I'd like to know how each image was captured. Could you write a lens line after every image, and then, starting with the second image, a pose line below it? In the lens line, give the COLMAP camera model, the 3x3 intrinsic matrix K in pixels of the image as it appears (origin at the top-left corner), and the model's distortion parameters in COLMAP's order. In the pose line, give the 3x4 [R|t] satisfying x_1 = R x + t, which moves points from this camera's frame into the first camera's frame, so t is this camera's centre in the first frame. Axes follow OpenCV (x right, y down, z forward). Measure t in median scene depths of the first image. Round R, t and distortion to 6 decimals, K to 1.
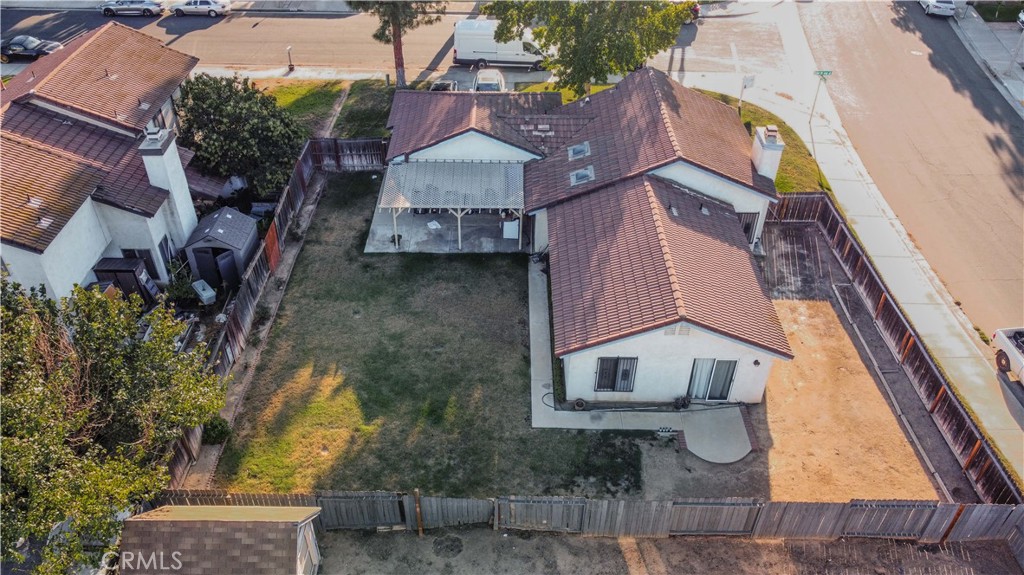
lens RADIAL K [[769.9, 0, 514.3], [0, 769.9, 289.1], [0, 0, 1]] dist [-0.005425, -0.001147]
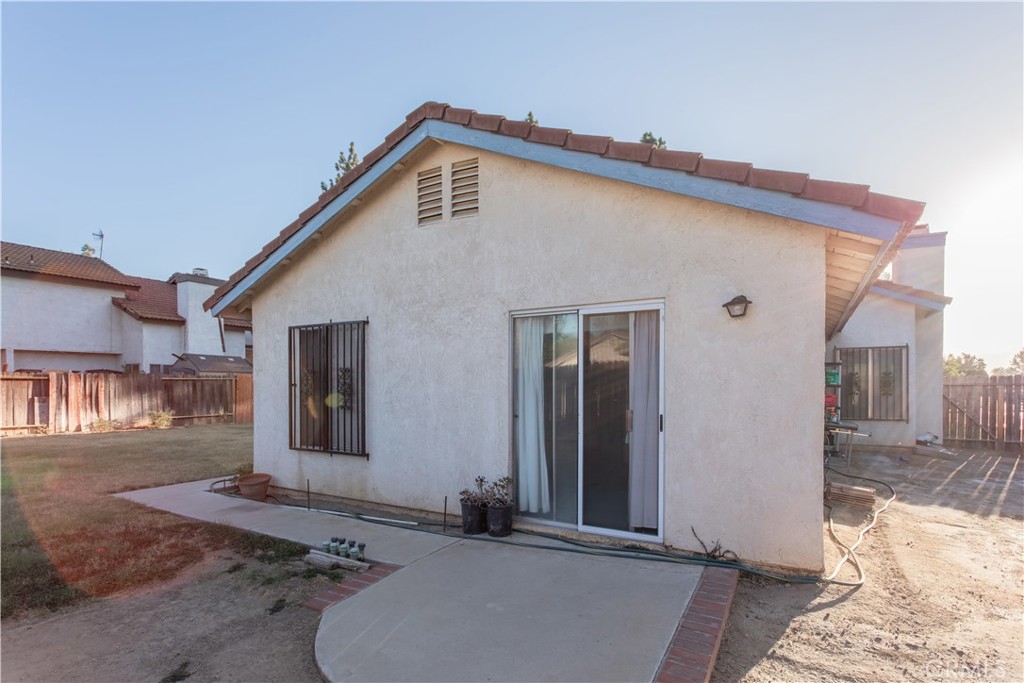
lens RADIAL K [[508.5, 0, 519.8], [0, 508.5, 388.1], [0, 0, 1]] dist [-0.001165, -0.000209]
pose [[0.875307, -0.004119, -0.483549, 0.331381], [-0.290960, 0.794210, -0.533454, 0.215431], [0.386237, 0.607629, 0.693979, 0.883977]]
